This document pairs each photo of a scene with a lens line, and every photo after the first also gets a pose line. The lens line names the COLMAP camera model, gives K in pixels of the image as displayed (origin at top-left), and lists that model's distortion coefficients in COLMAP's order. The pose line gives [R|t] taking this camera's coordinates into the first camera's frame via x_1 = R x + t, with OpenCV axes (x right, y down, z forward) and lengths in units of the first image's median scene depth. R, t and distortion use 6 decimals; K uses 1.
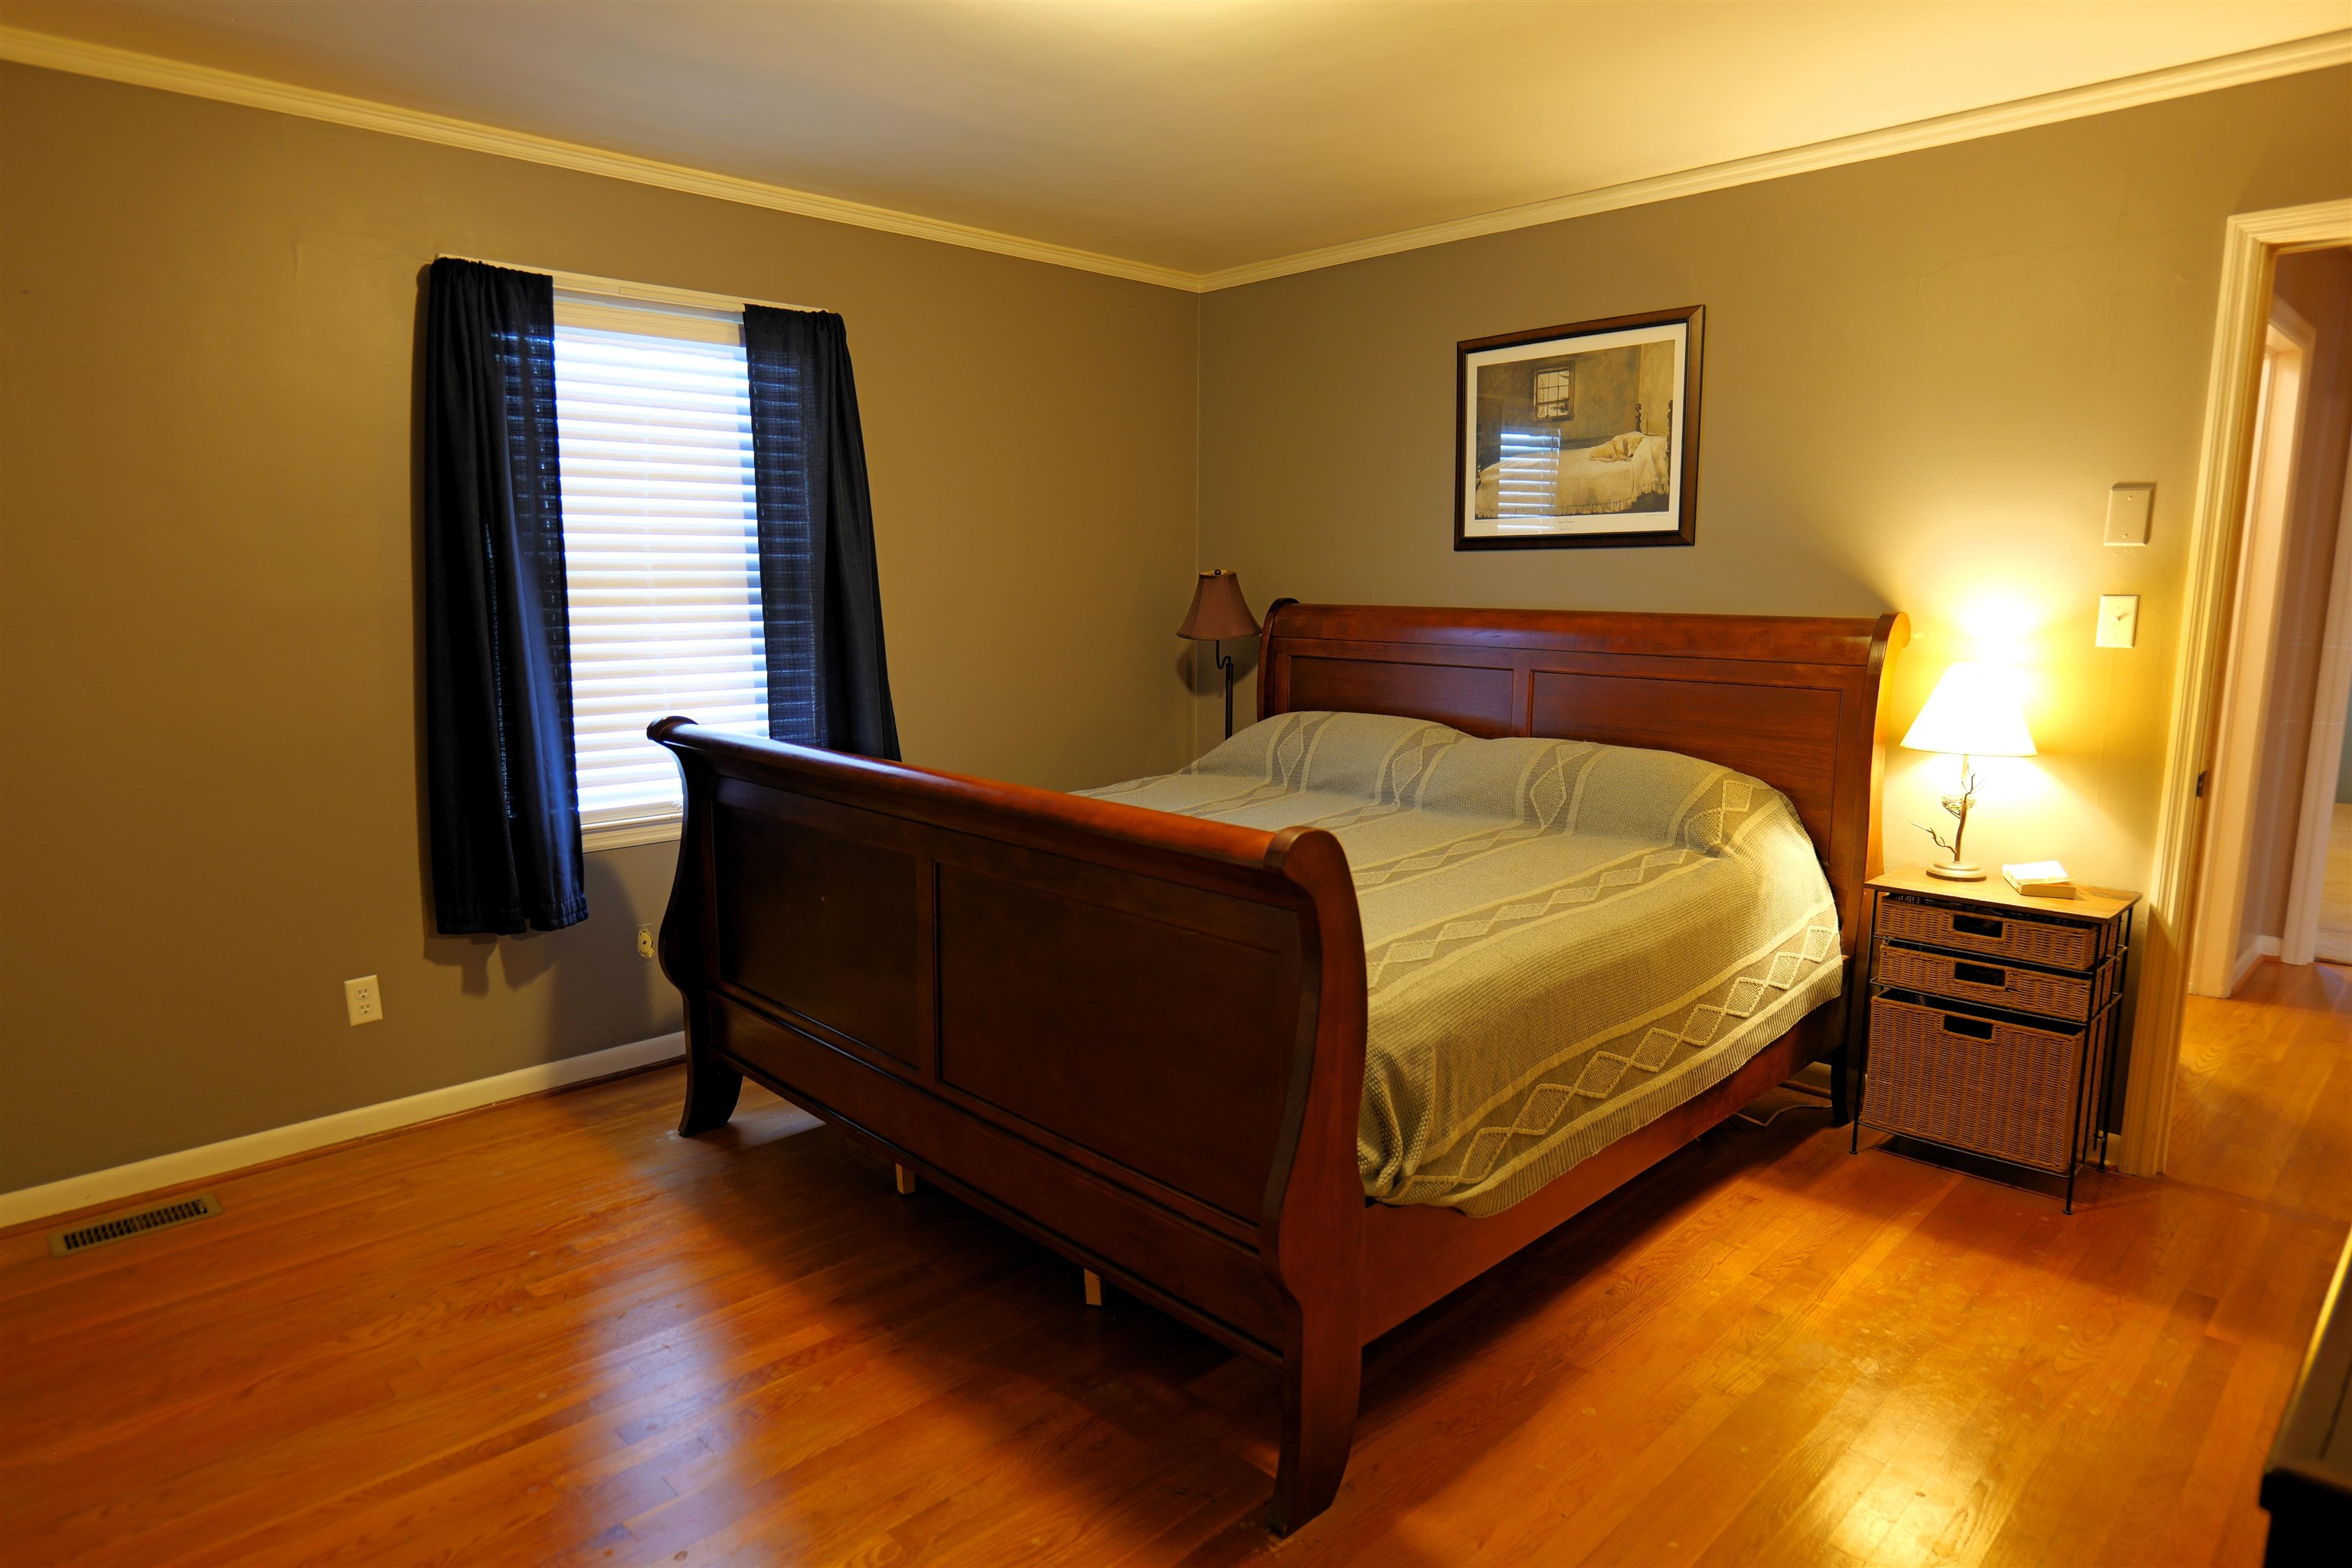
lens RADIAL K [[1394.6, 0, 1185.2], [0, 1394.6, 785.0], [0, 0, 1]] dist [-0.004025, -0.000525]
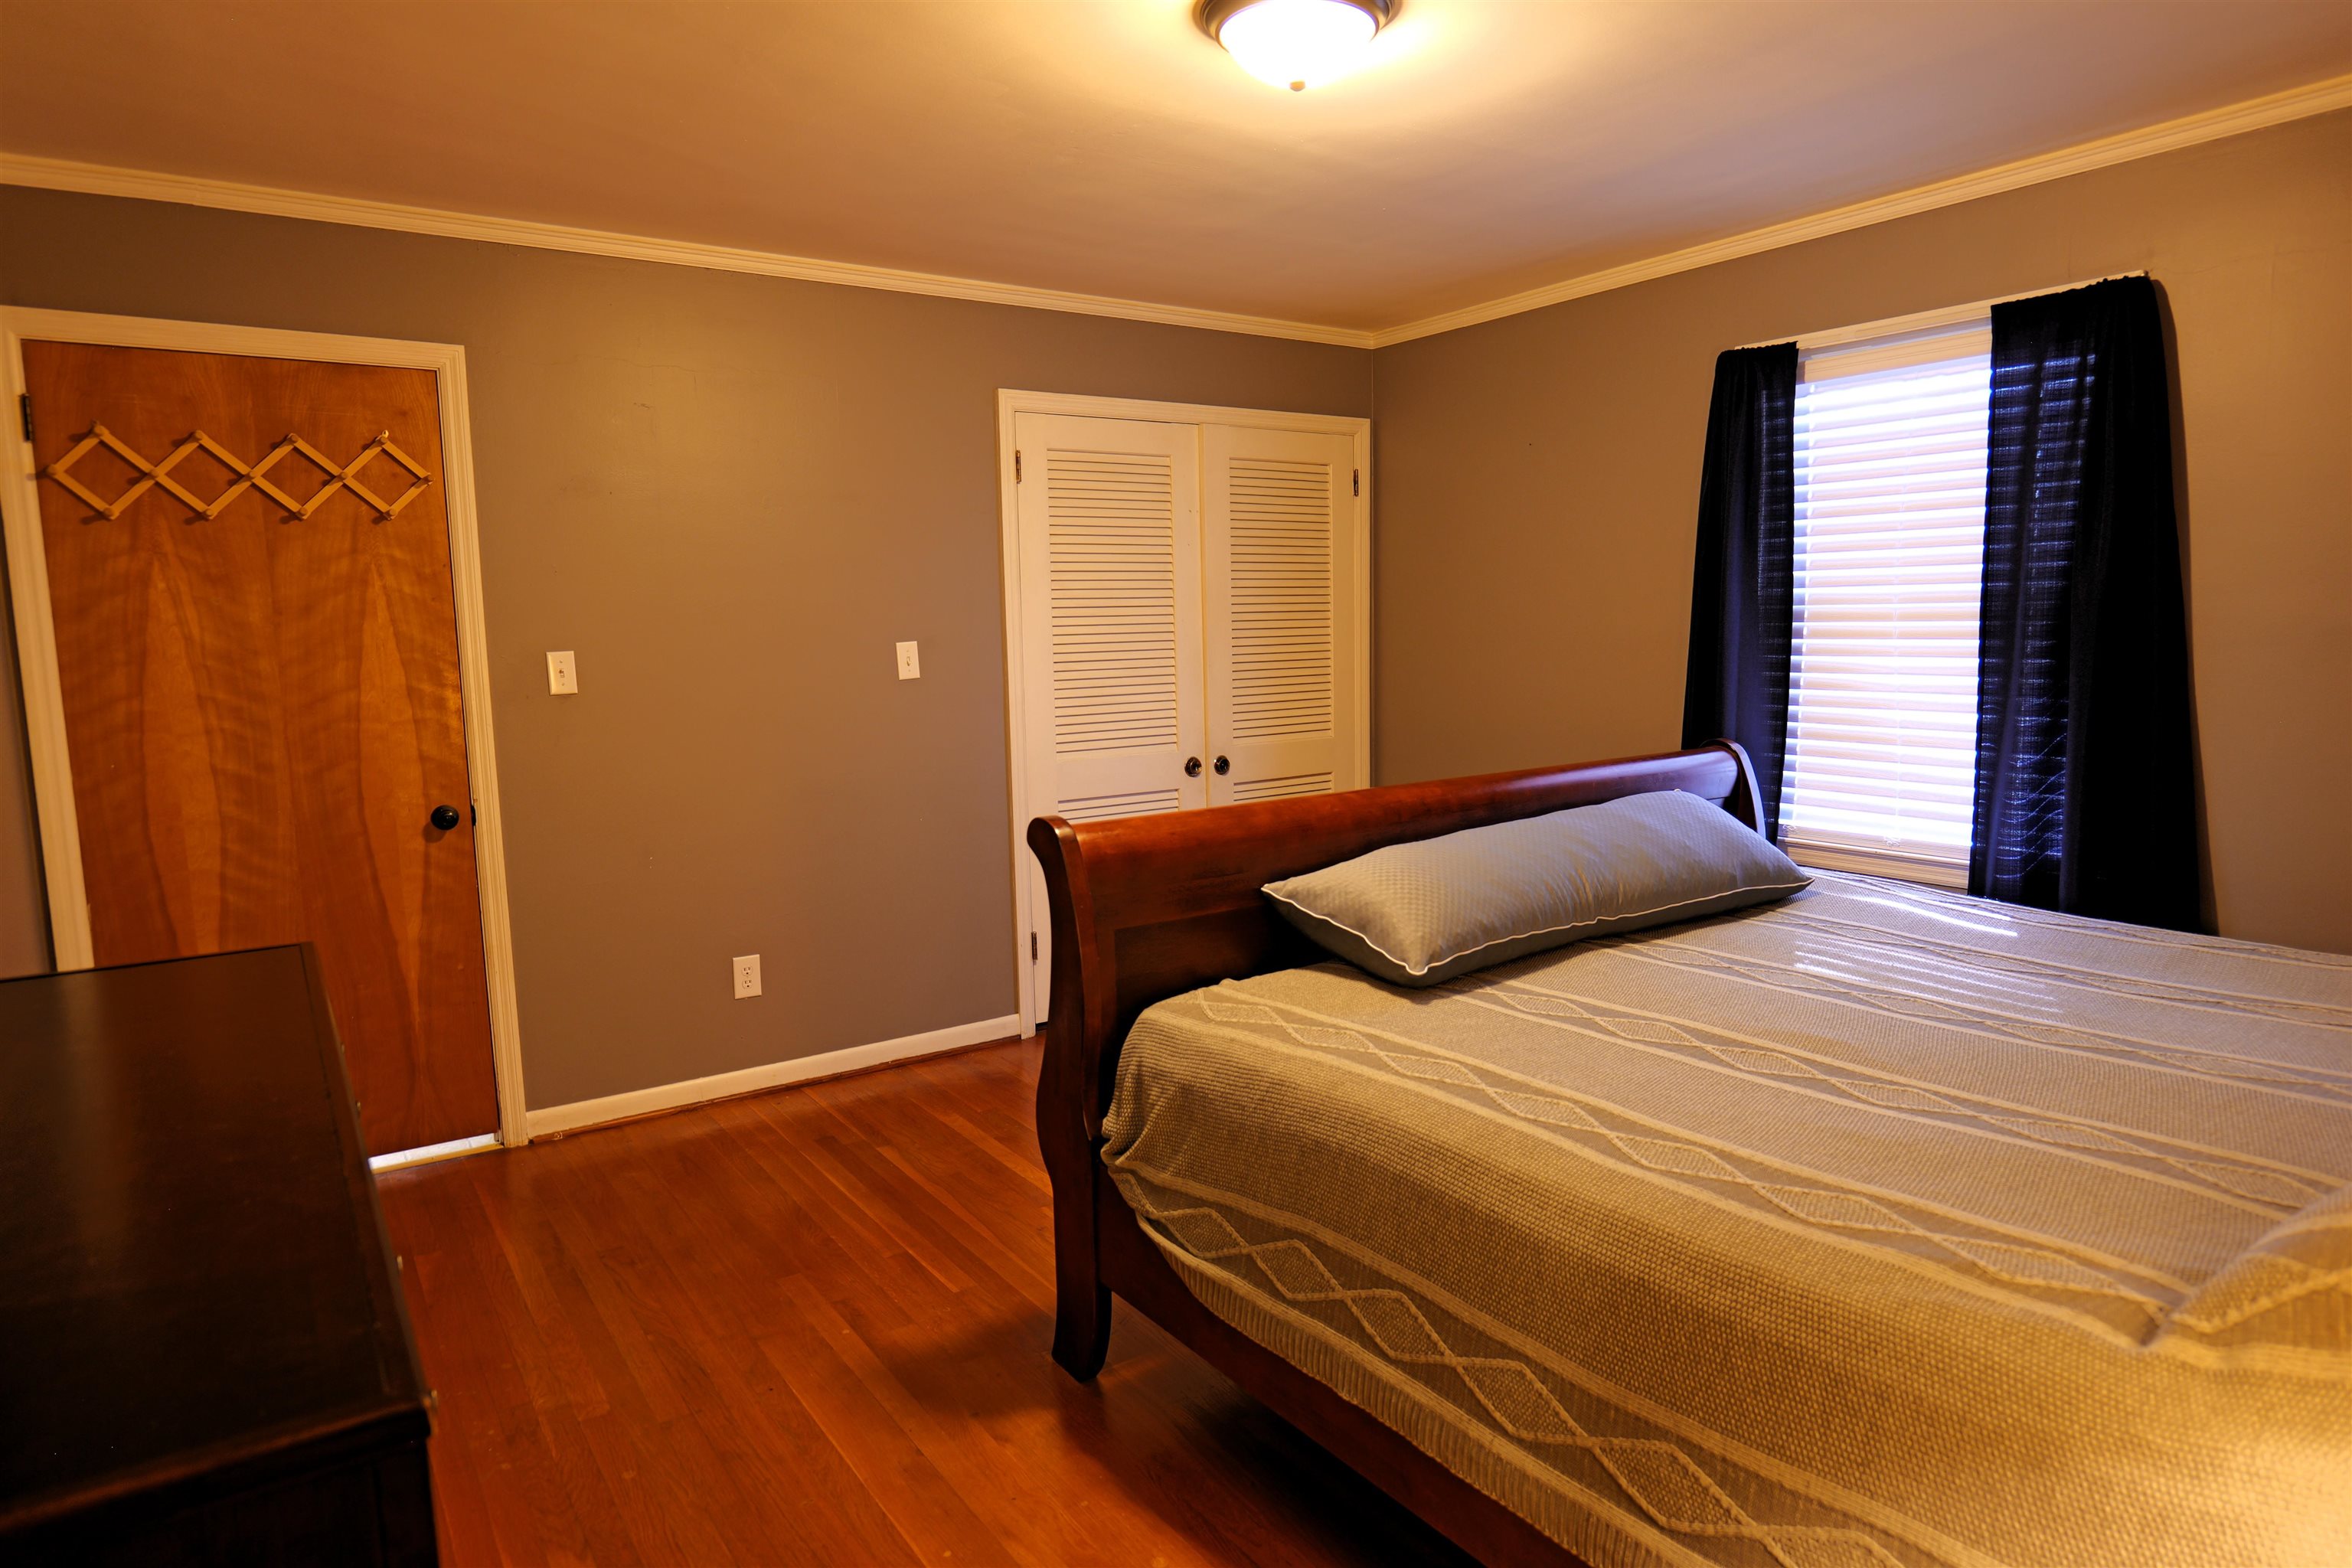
lens RADIAL K [[1394.6, 0, 1183.8], [0, 1394.6, 787.6], [0, 0, 1]] dist [-0.004025, -0.000525]
pose [[-0.179357, 0.125220, -0.975782, 0.803903], [-0.128448, 0.980395, 0.149422, -0.125743], [0.975362, 0.152138, -0.159757, 0.794588]]
